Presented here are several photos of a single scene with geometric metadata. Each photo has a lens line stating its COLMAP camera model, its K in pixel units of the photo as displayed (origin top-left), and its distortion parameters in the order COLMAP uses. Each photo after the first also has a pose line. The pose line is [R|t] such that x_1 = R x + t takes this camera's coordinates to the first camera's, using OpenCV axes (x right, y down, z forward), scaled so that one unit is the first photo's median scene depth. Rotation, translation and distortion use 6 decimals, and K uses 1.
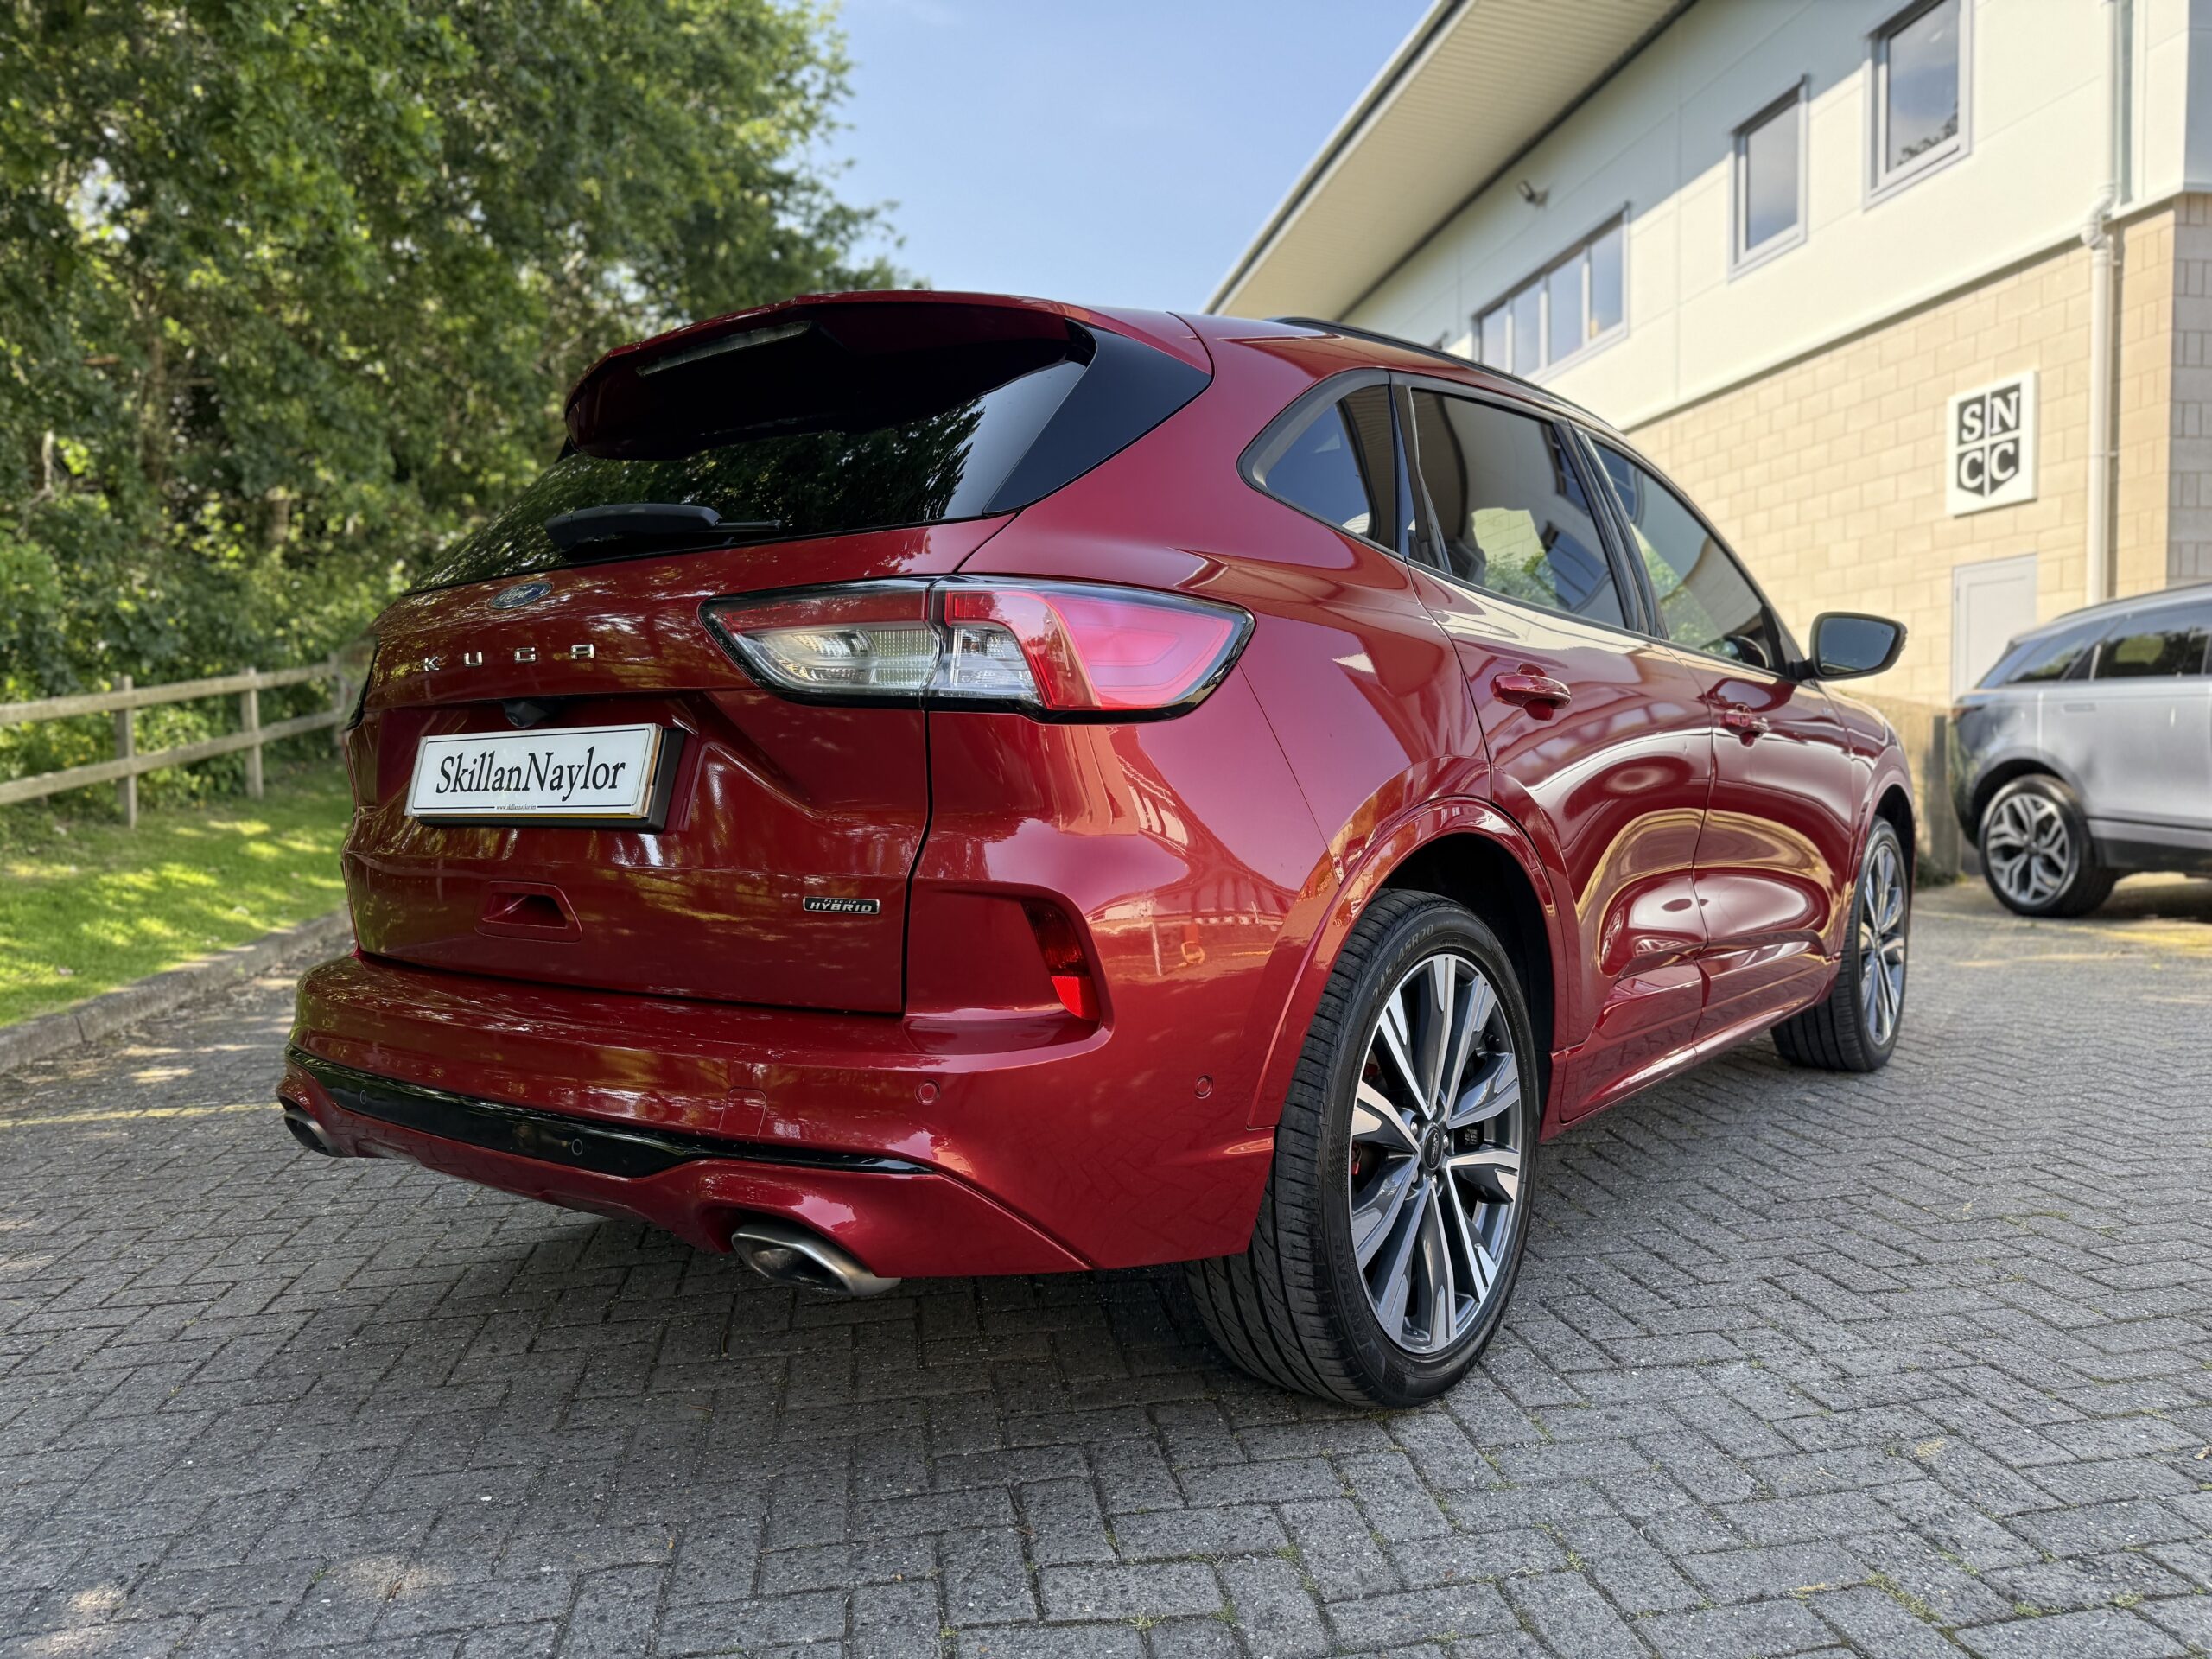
lens RADIAL K [[1539.1, 0, 1094.6], [0, 1539.1, 824.5], [0, 0, 1]] dist [0.051165, -0.063262]
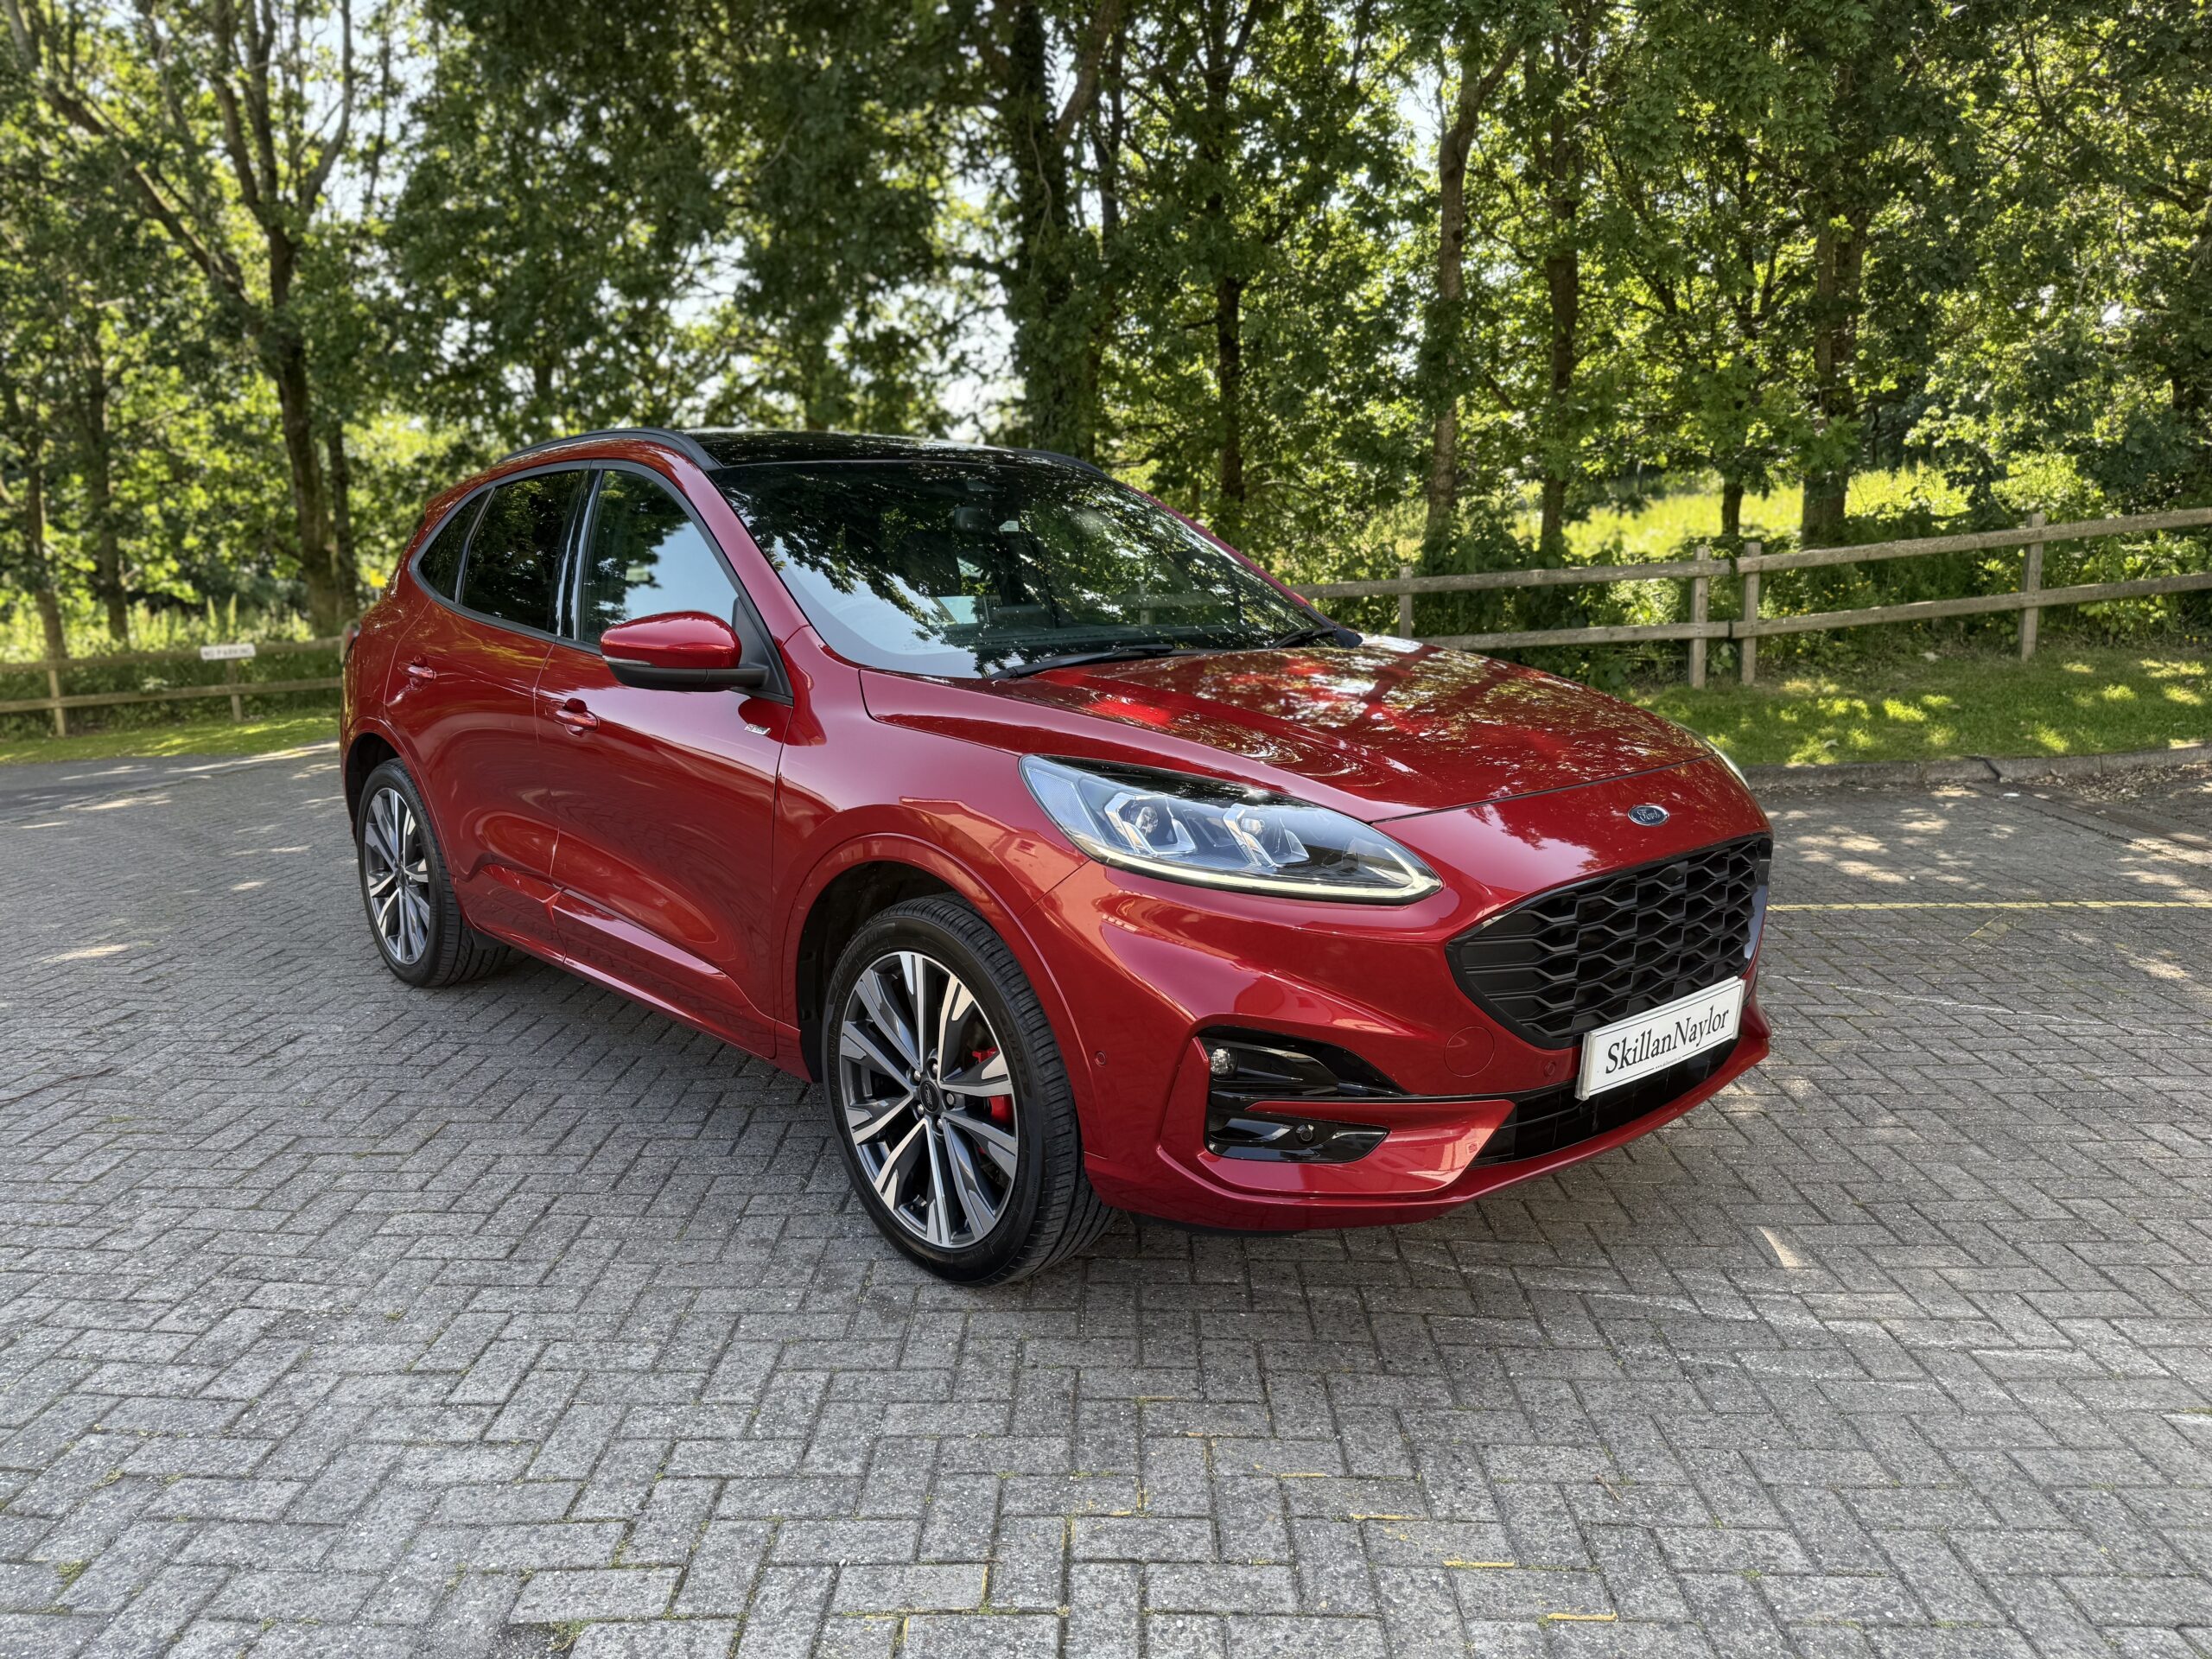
lens RADIAL K [[1539.1, 0, 1094.6], [0, 1539.1, 824.5], [0, 0, 1]] dist [0.051165, -0.063262]
pose [[-0.157292, 0.193460, -0.968417, 1.853454], [-0.035651, 0.978873, 0.201339, -0.287760], [0.986908, 0.066194, -0.147072, 1.946560]]
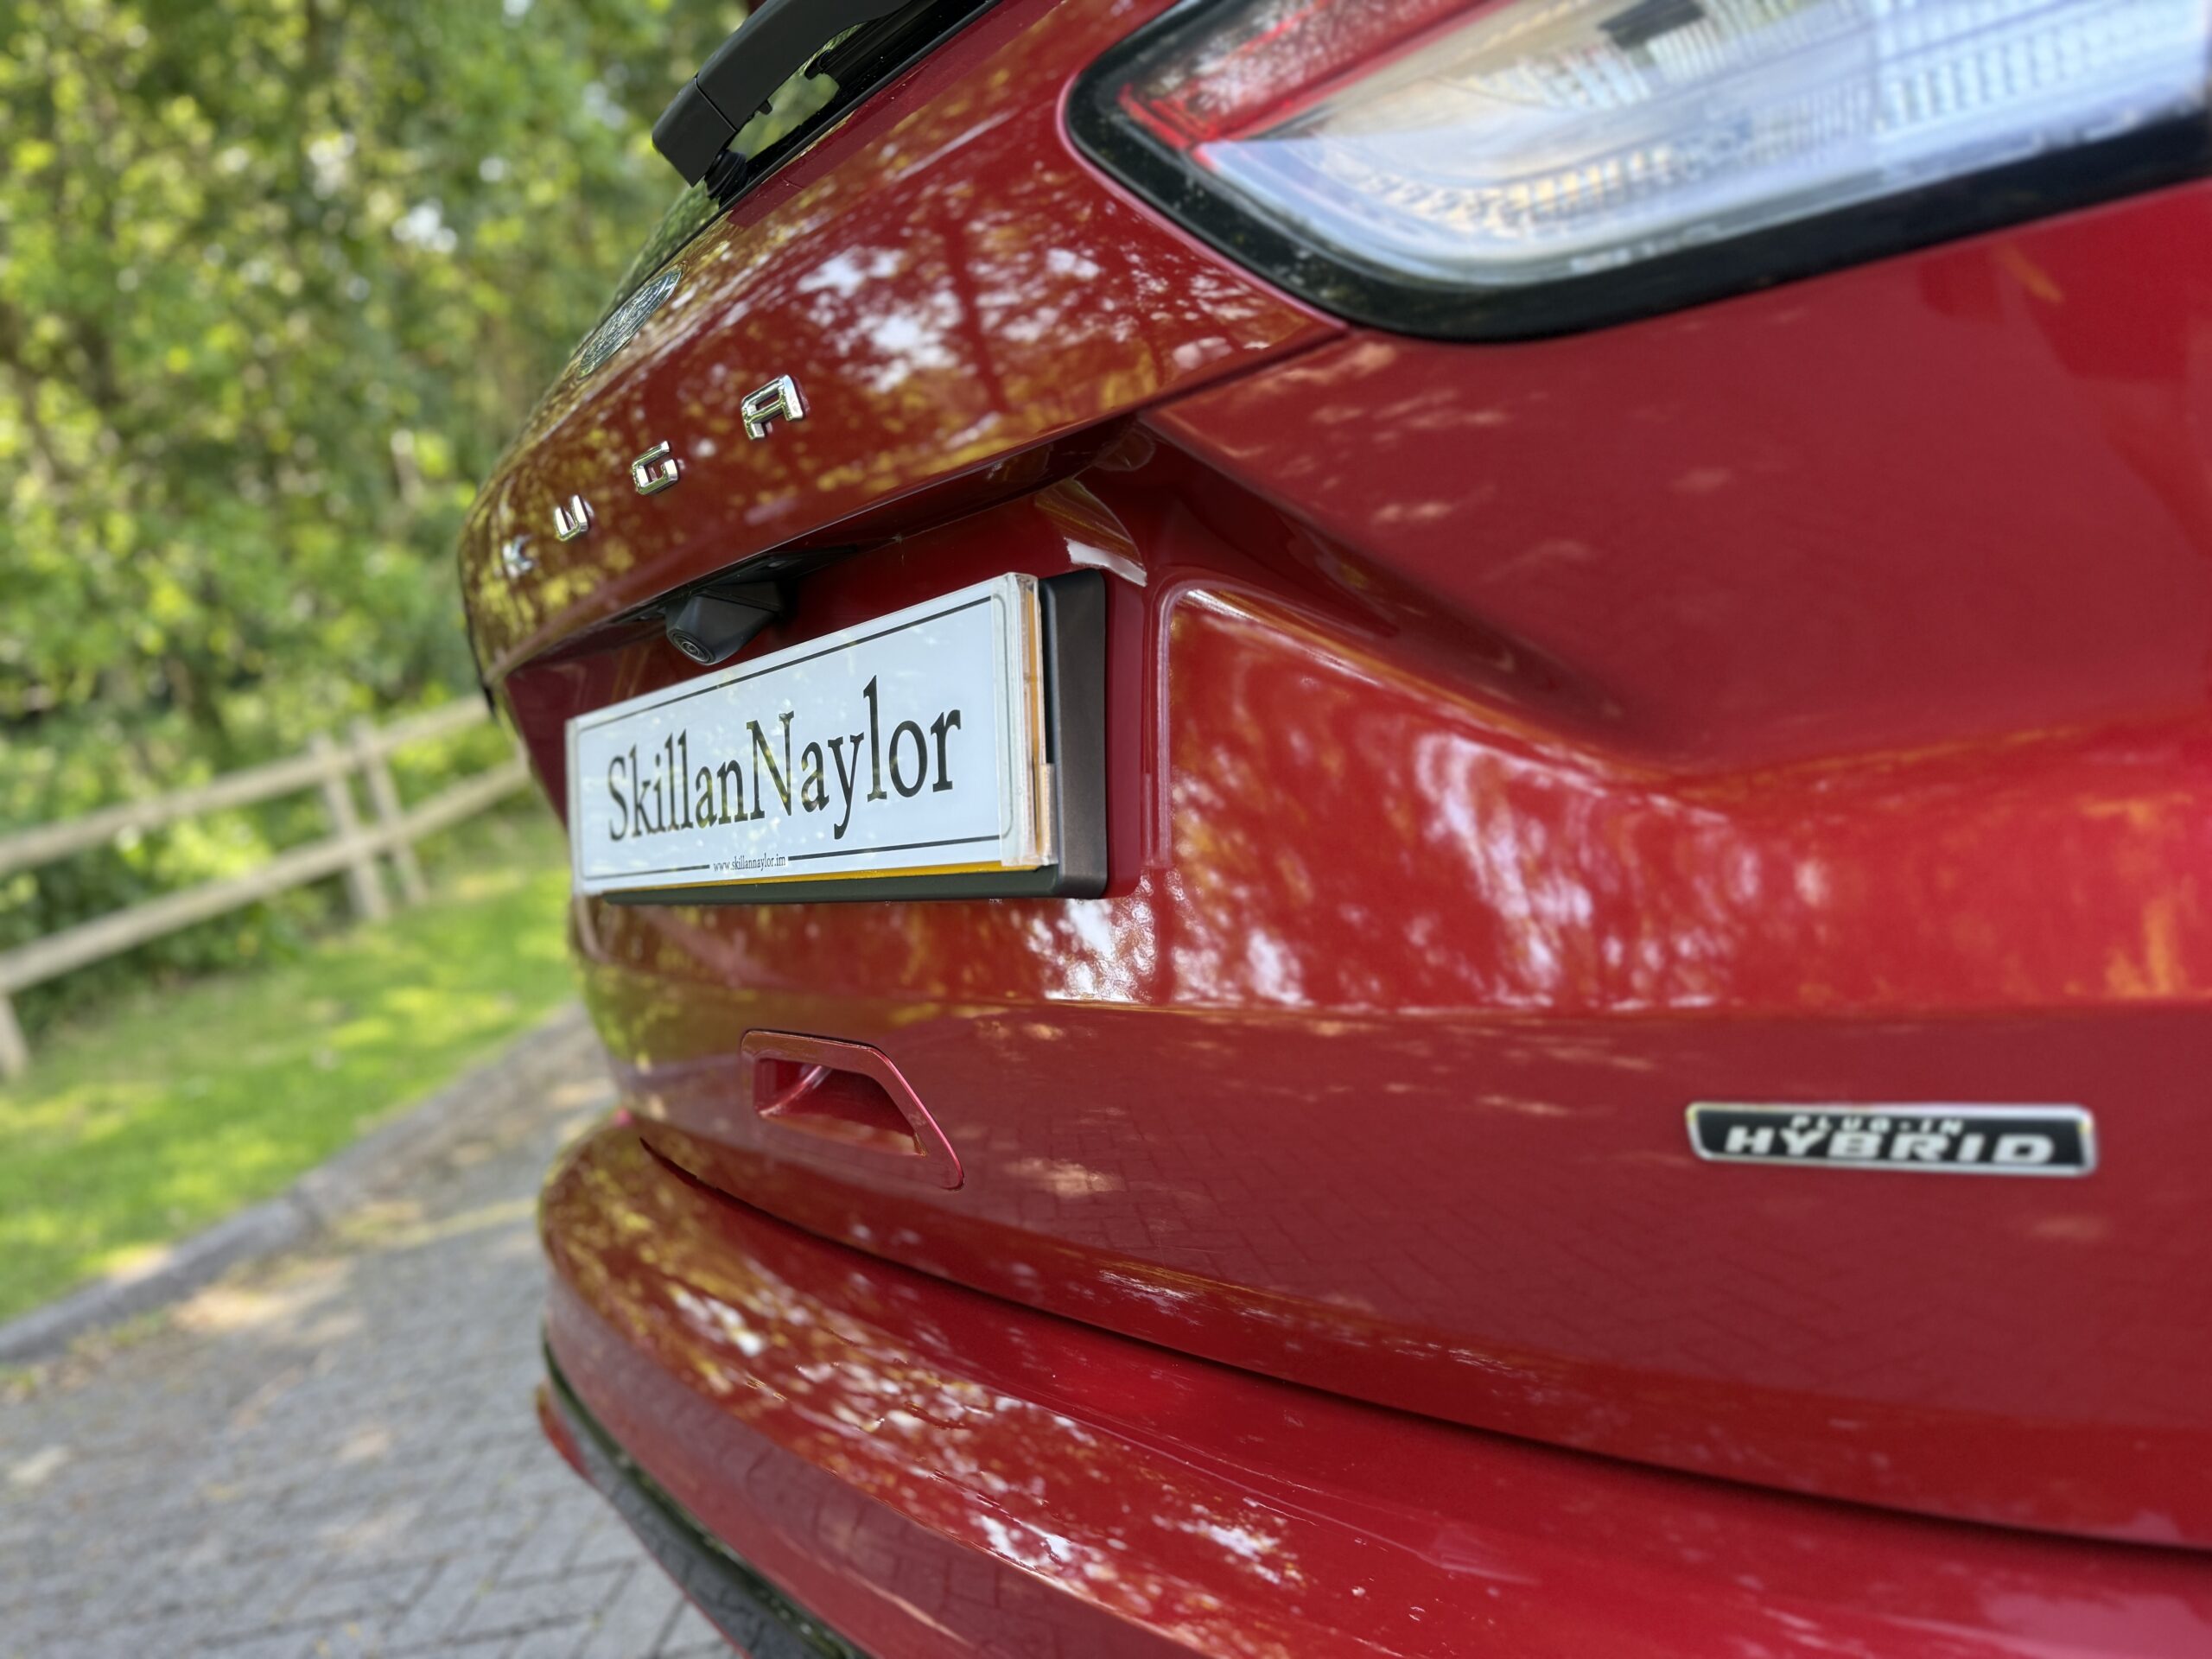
lens RADIAL K [[1575.7, 0, 1106.0], [0, 1575.7, 829.5], [0, 0, 1]] dist [0.005728, 0.006588]
pose [[0.939209, -0.187693, -0.287503, -0.135911], [0.223391, 0.969935, 0.096558, -0.030157], [0.260736, -0.154914, 0.952900, 0.509272]]
